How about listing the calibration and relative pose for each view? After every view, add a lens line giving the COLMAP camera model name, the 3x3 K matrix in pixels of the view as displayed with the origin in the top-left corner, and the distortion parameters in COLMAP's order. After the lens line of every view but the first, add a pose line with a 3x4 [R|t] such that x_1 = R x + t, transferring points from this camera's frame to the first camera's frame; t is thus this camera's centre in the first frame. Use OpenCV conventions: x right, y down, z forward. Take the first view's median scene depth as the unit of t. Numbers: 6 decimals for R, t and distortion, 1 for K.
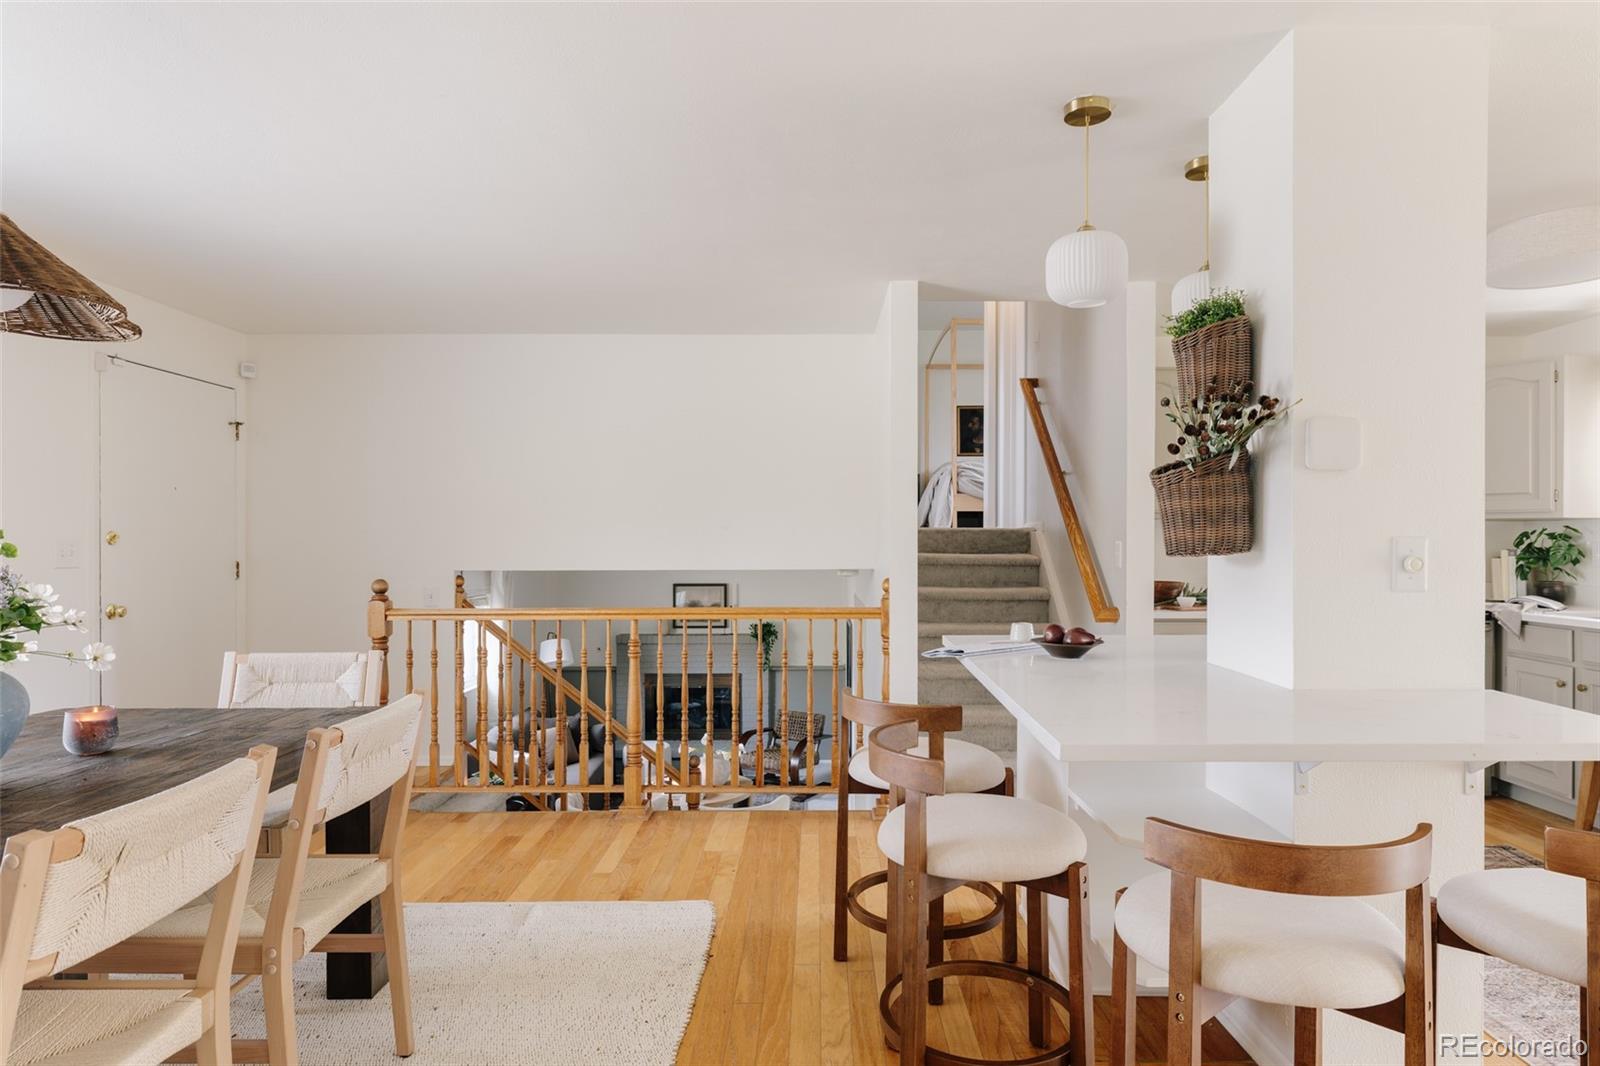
lens RADIAL K [[902.0, 0, 810.4], [0, 902.0, 545.6], [0, 0, 1]] dist [0.005669, -0.003572]
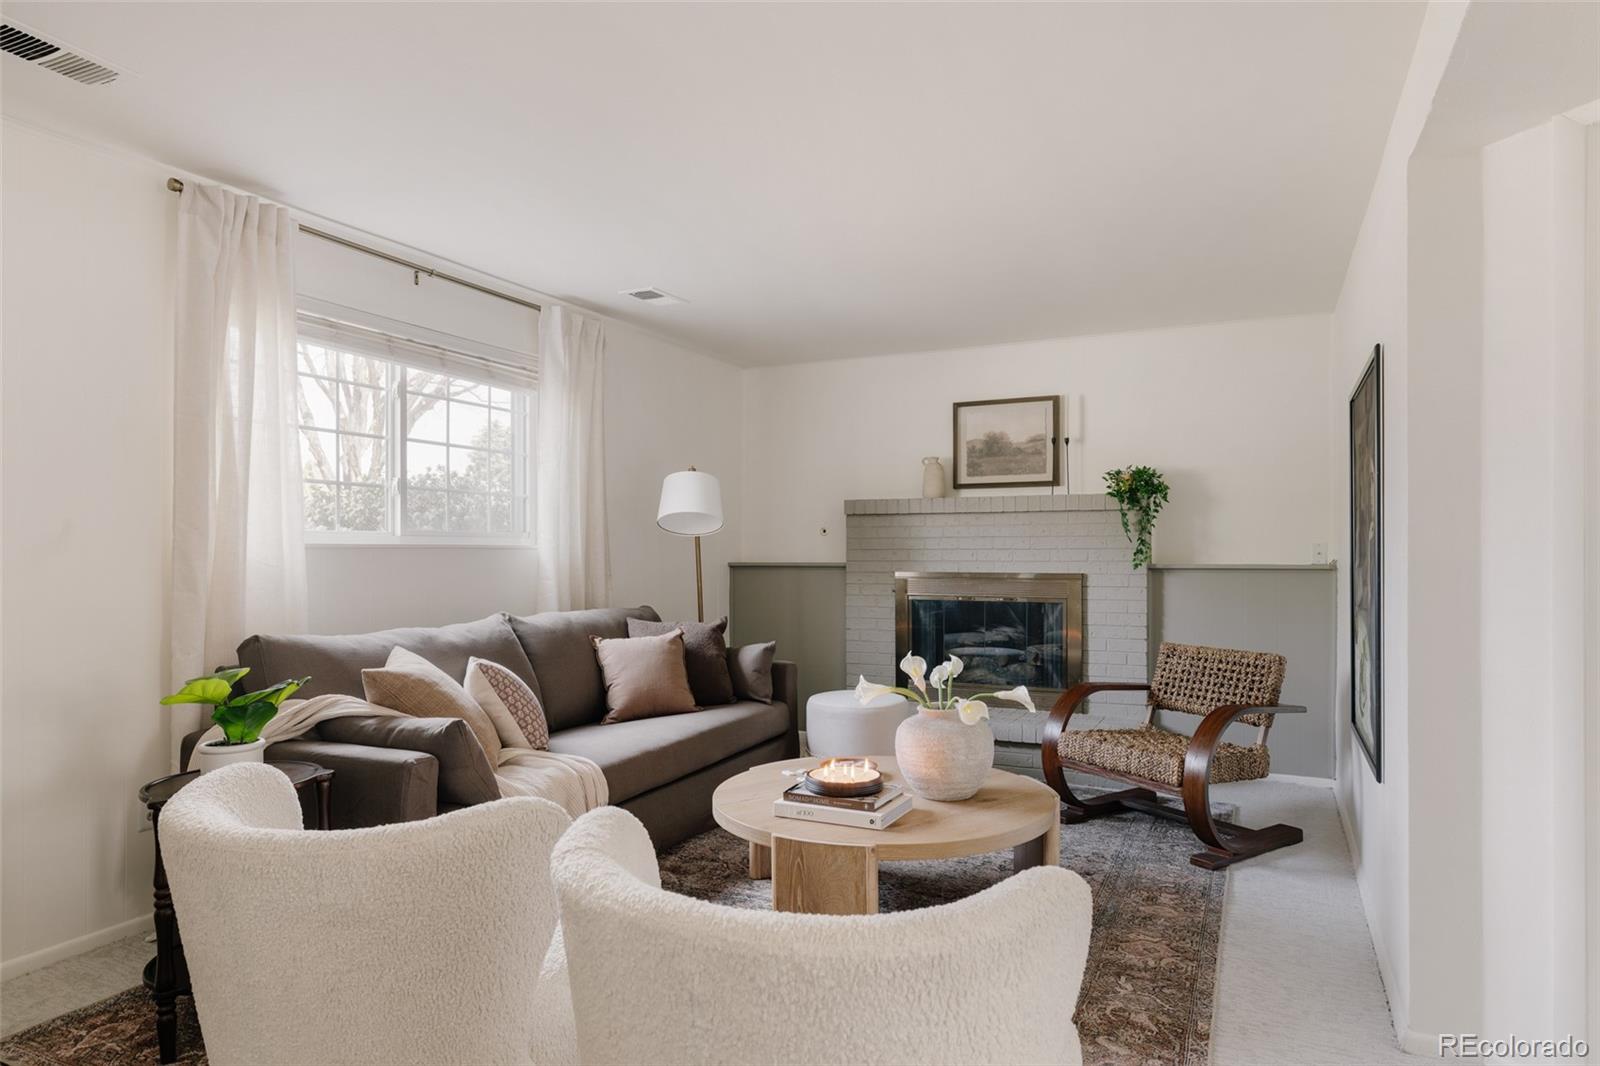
lens RADIAL K [[949.5, 0, 813.1], [0, 949.5, 543.6], [0, 0, 1]] dist [0.010590, 0.001341]
pose [[0.903536, -0.003708, -0.428497, 0.007840], [0.001055, 0.999979, -0.006428, 0.129021], [0.428512, 0.005356, 0.903520, 0.486893]]
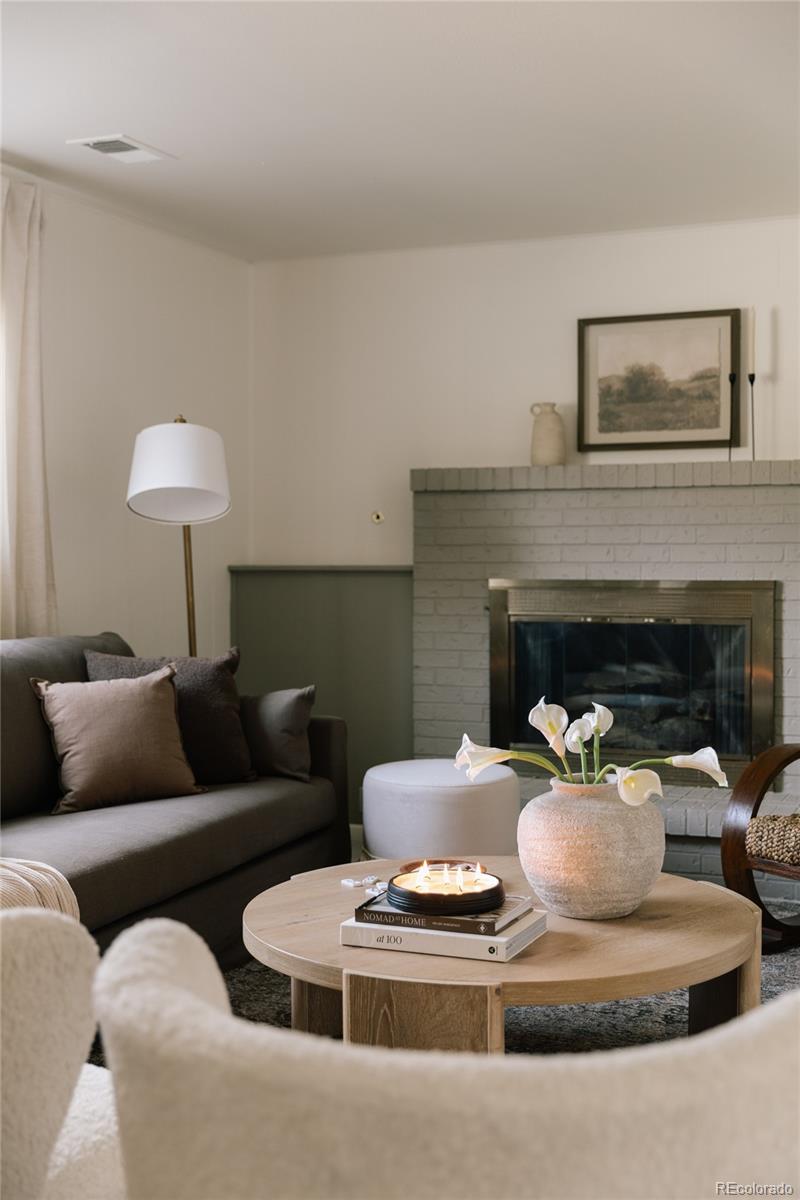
lens RADIAL K [[1491.2, 0, 403.3], [0, 1491.2, 587.9], [0, 0, 1]] dist [0.005999, 0.000000]
pose [[0.924859, 0.008849, -0.380206, -0.000965], [0.001910, 0.999609, 0.027912, 0.129417], [0.380305, -0.026541, 0.924480, 0.471908]]
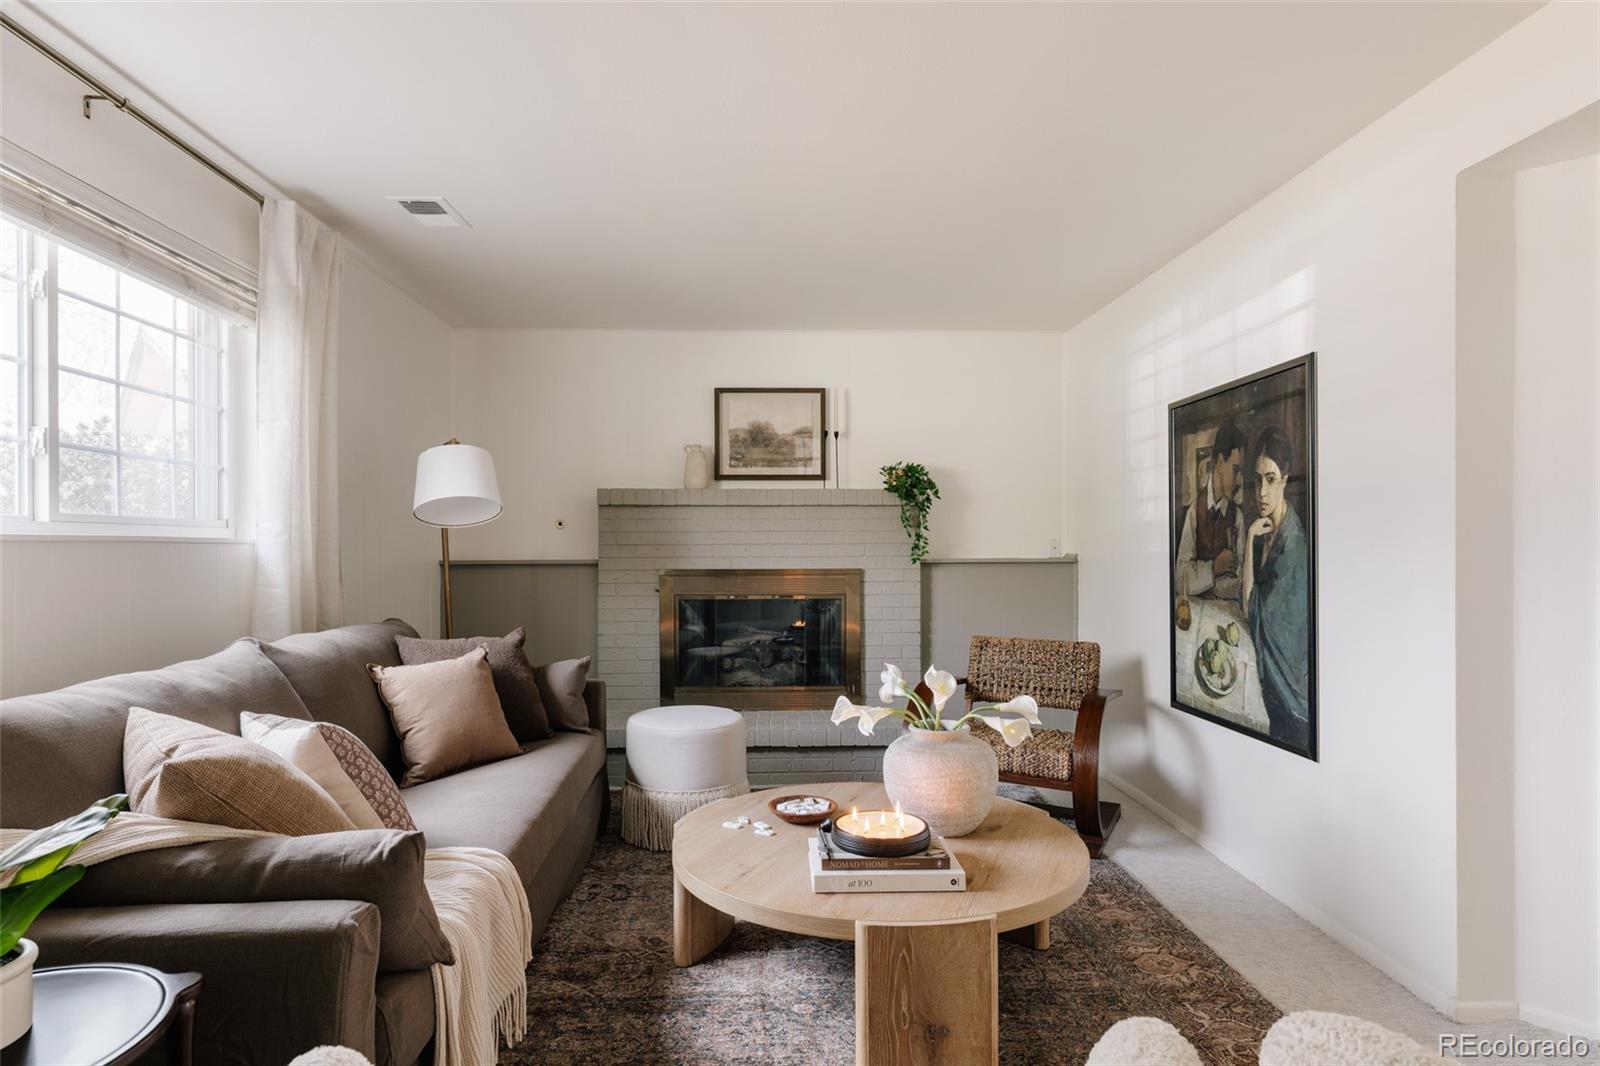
lens RADIAL K [[895.2, 0, 787.2], [0, 895.2, 538.4], [0, 0, 1]] dist [0.006743, 0.001799]
pose [[0.999359, -0.001199, 0.035776, -0.133444], [0.001456, 0.999973, -0.007169, 0.129148], [-0.035767, 0.007216, 0.999334, 0.532900]]
